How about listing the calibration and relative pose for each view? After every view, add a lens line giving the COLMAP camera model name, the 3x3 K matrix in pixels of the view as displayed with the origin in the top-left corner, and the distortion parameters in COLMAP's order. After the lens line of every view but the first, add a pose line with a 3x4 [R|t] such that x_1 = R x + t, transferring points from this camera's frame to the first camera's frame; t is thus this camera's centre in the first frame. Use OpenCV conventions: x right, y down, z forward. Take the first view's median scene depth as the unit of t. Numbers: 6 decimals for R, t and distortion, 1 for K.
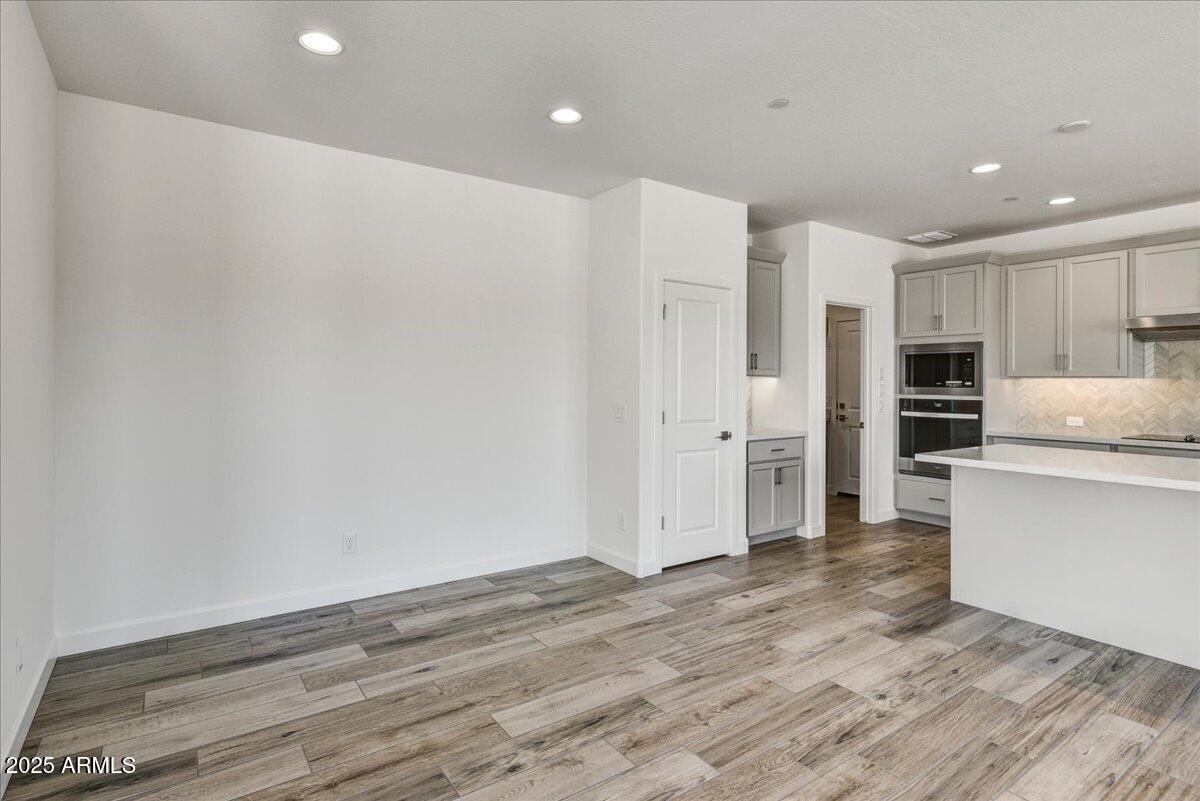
lens RADIAL K [[606.1, 0, 606.0], [0, 606.1, 375.4], [0, 0, 1]] dist [0.003996, -0.005629]
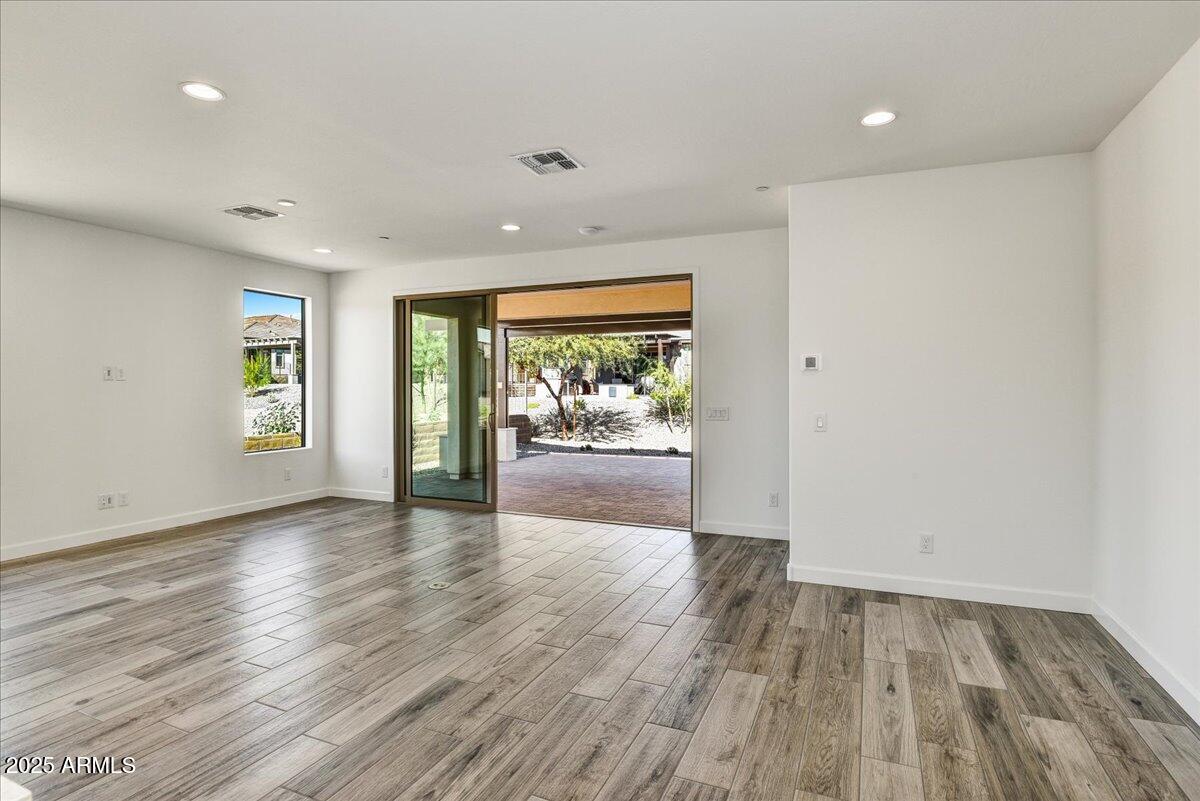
lens RADIAL K [[606.1, 0, 608.7], [0, 606.1, 394.3], [0, 0, 1]] dist [0.003996, -0.005629]
pose [[-0.851770, 0.002669, -0.523909, 0.359682], [0.004452, 0.999988, -0.002144, 0.011626], [0.523896, -0.004159, -0.851772, 0.974425]]
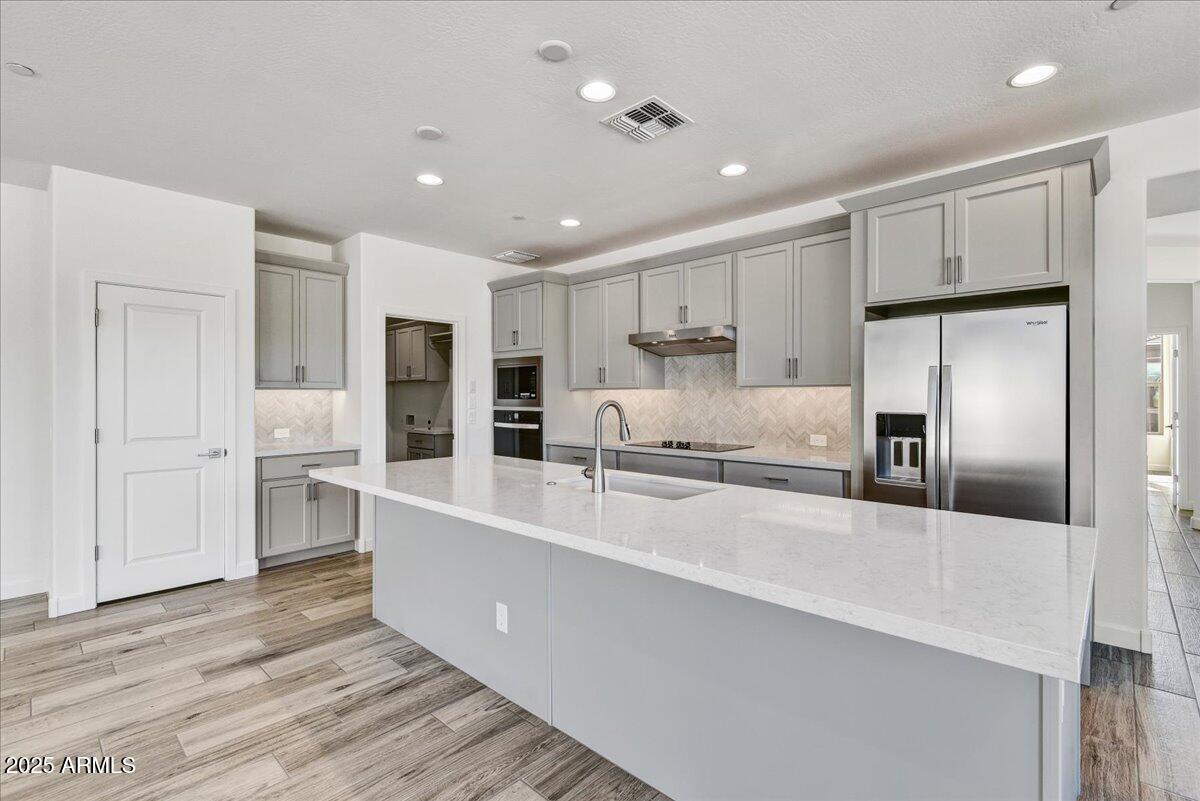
lens RADIAL K [[541.5, 0, 611.8], [0, 541.5, 393.1], [0, 0, 1]] dist [-0.005426, -0.002474]
pose [[0.976833, -0.005846, 0.213924, 0.622791], [0.004768, 0.999973, 0.005553, 0.005660], [-0.213951, -0.004404, 0.976834, 0.057837]]
